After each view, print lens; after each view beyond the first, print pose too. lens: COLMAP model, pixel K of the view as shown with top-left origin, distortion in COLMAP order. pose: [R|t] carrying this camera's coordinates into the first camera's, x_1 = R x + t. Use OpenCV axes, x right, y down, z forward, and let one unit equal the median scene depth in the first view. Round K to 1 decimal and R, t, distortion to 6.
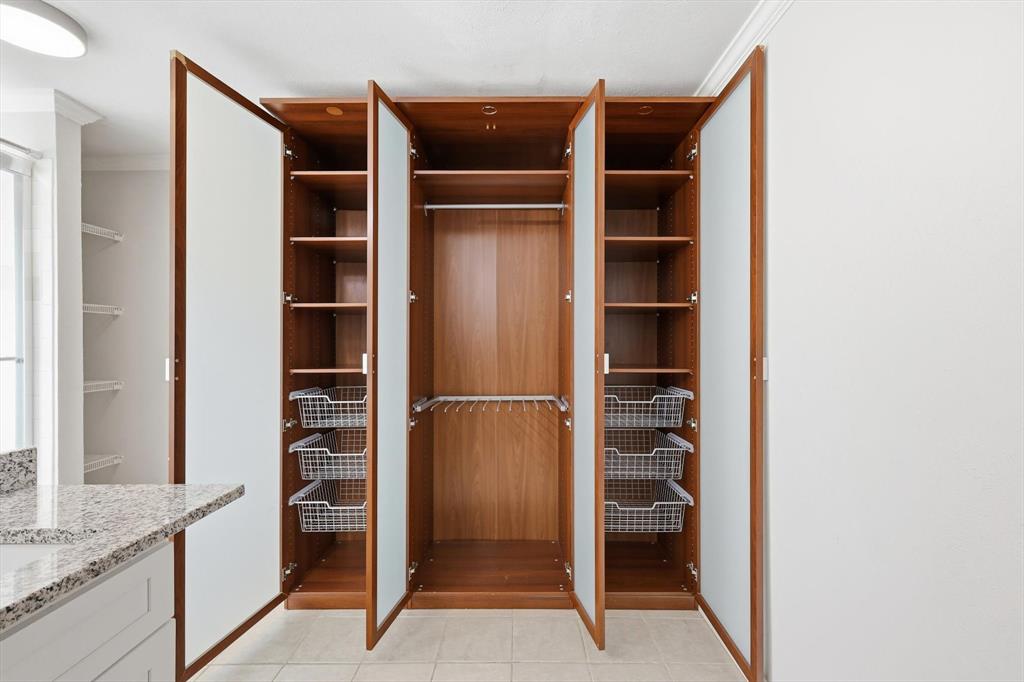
lens RADIAL K [[463.5, 0, 514.2], [0, 463.5, 342.1], [0, 0, 1]] dist [0.003878, 0.002116]
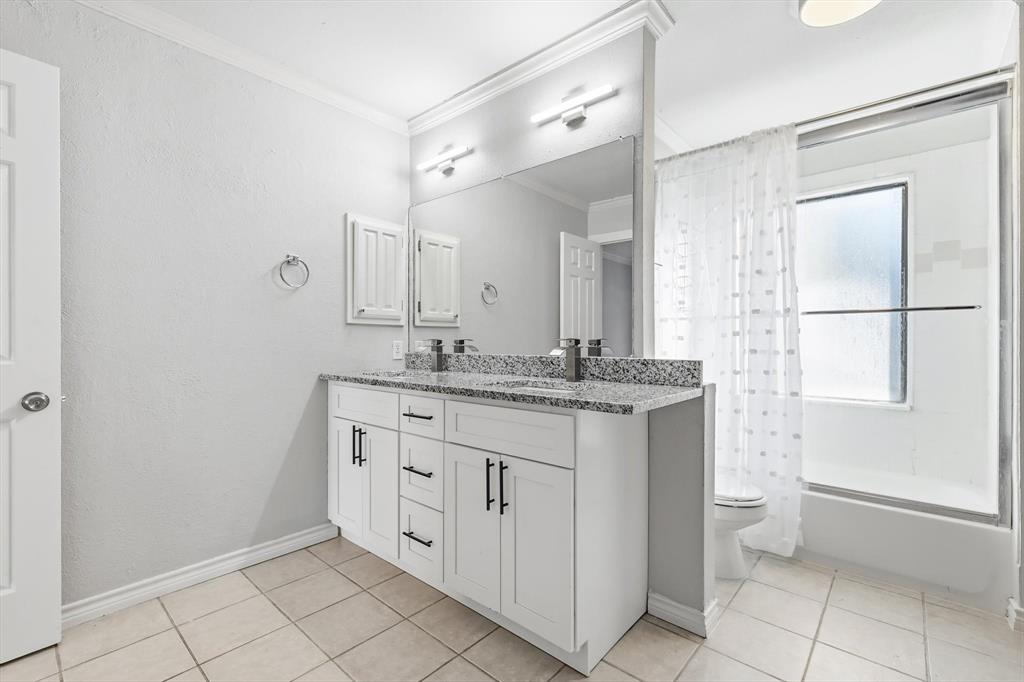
lens RADIAL K [[463.5, 0, 511.9], [0, 463.5, 338.6], [0, 0, 1]] dist [0.003878, 0.002116]
pose [[-0.651548, 0.003254, -0.758601, 0.399786], [0.002254, 0.999995, 0.002354, 0.167348], [0.758604, -0.000176, -0.651552, 1.580140]]
